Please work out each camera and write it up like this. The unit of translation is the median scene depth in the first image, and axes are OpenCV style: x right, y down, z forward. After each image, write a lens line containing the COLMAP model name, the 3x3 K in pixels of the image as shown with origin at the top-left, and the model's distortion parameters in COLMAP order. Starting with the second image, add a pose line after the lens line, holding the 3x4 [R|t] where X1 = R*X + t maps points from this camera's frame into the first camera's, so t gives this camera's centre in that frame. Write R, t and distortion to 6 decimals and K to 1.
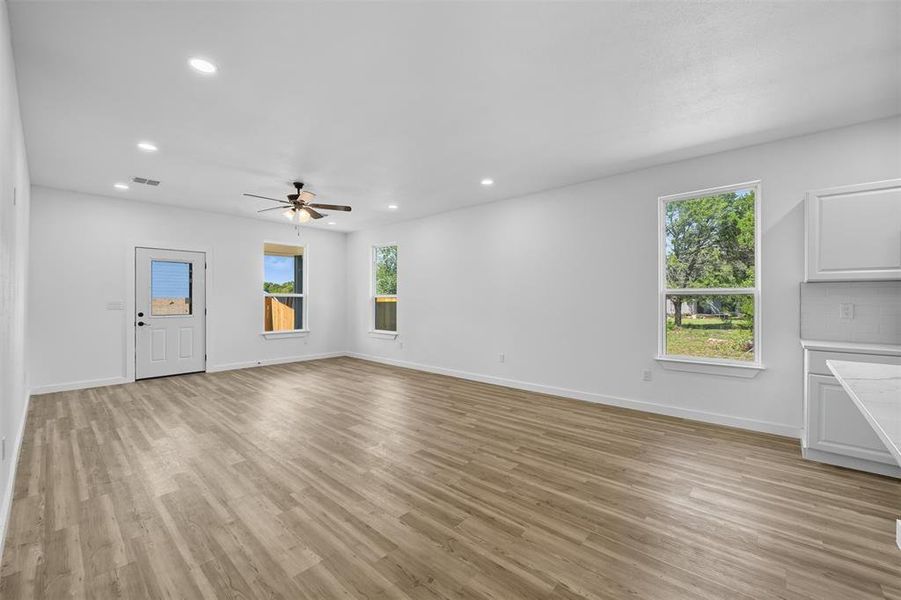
lens RADIAL K [[364.4, 0, 450.5], [0, 364.4, 300.0], [0, 0, 1]] dist [0.000374, 0.000177]
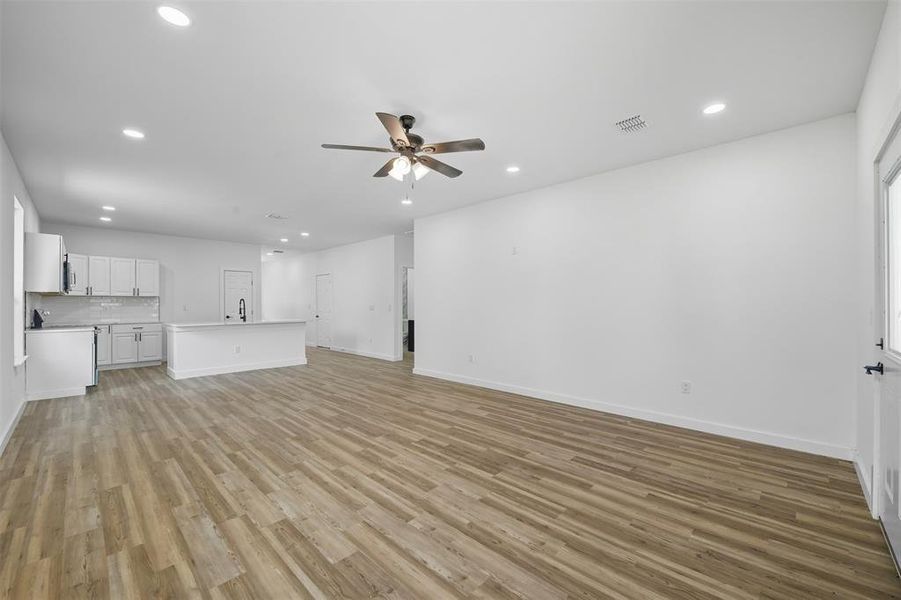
lens RADIAL K [[364.4, 0, 450.5], [0, 364.4, 300.0], [0, 0, 1]] dist [0.000374, 0.000177]
pose [[-0.999393, 0.002061, 0.034773, -0.555946], [0.001835, 0.999977, -0.006518, -0.002943], [-0.034786, -0.006450, -0.999374, 1.761363]]
